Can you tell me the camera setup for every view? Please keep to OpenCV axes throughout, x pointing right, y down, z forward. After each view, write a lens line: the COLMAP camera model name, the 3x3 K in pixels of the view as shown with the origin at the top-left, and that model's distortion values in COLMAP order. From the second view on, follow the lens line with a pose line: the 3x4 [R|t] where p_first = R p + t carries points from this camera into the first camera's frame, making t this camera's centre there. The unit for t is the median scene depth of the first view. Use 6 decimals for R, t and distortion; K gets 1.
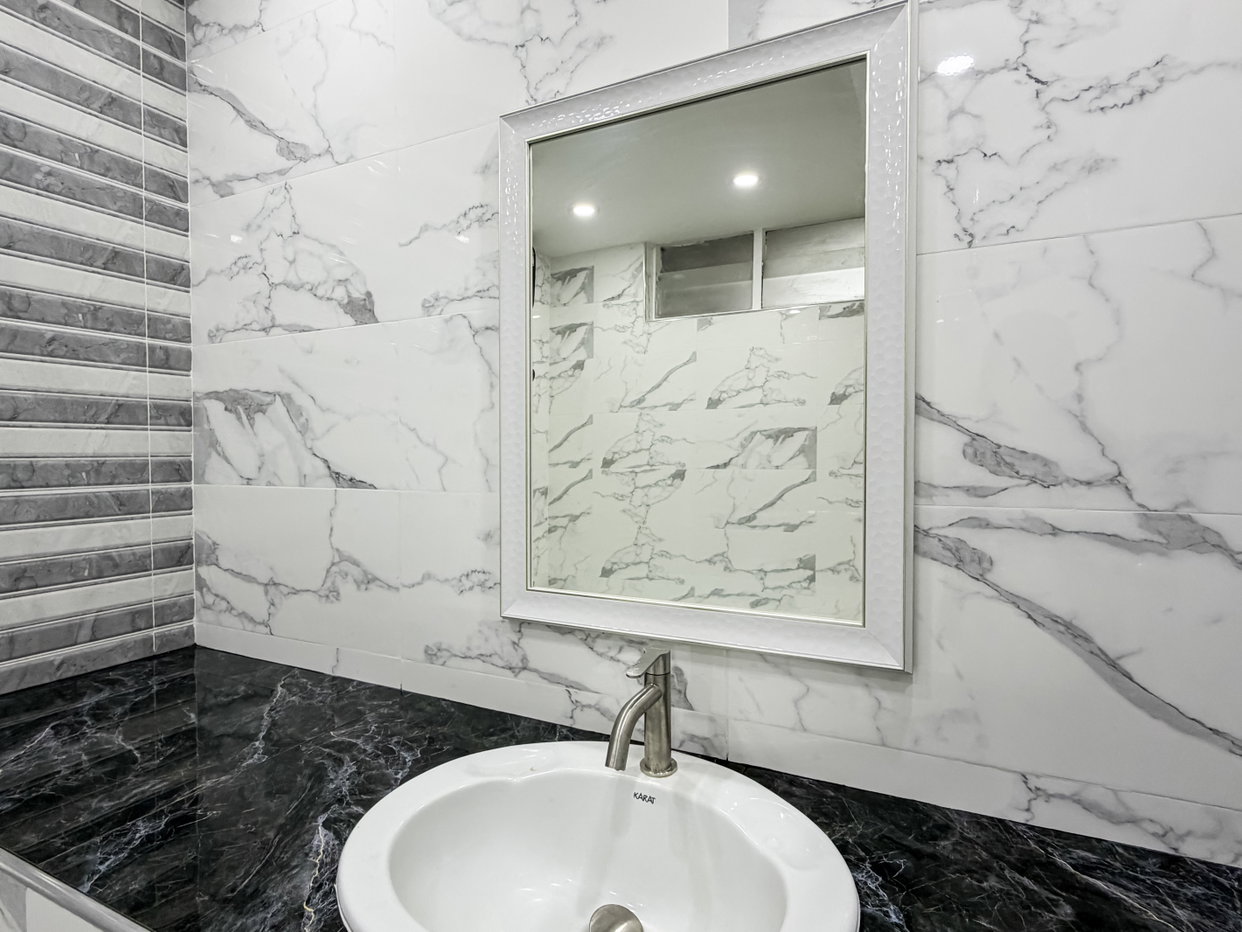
lens RADIAL K [[653.3, 0, 621.7], [0, 653.3, 464.3], [0, 0, 1]] dist [0.000553, -0.000565]
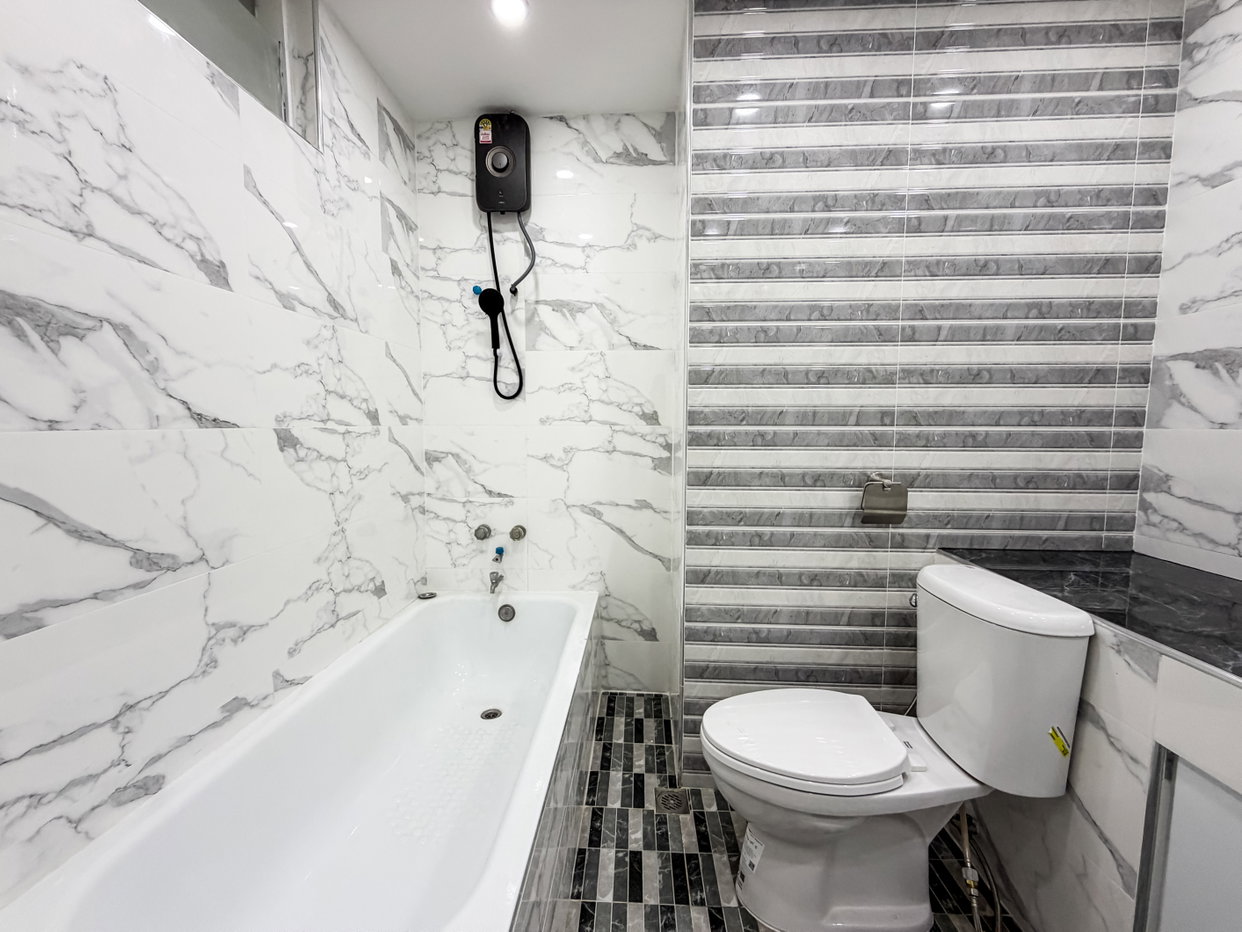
lens RADIAL K [[500.2, 0, 616.8], [0, 500.2, 464.0], [0, 0, 1]] dist [-0.000842, 0.000482]
pose [[0.396938, 0.080768, -0.914285, -0.166402], [-0.022530, 0.996678, 0.078265, 0.047898], [0.917569, -0.010468, 0.397439, -0.367956]]
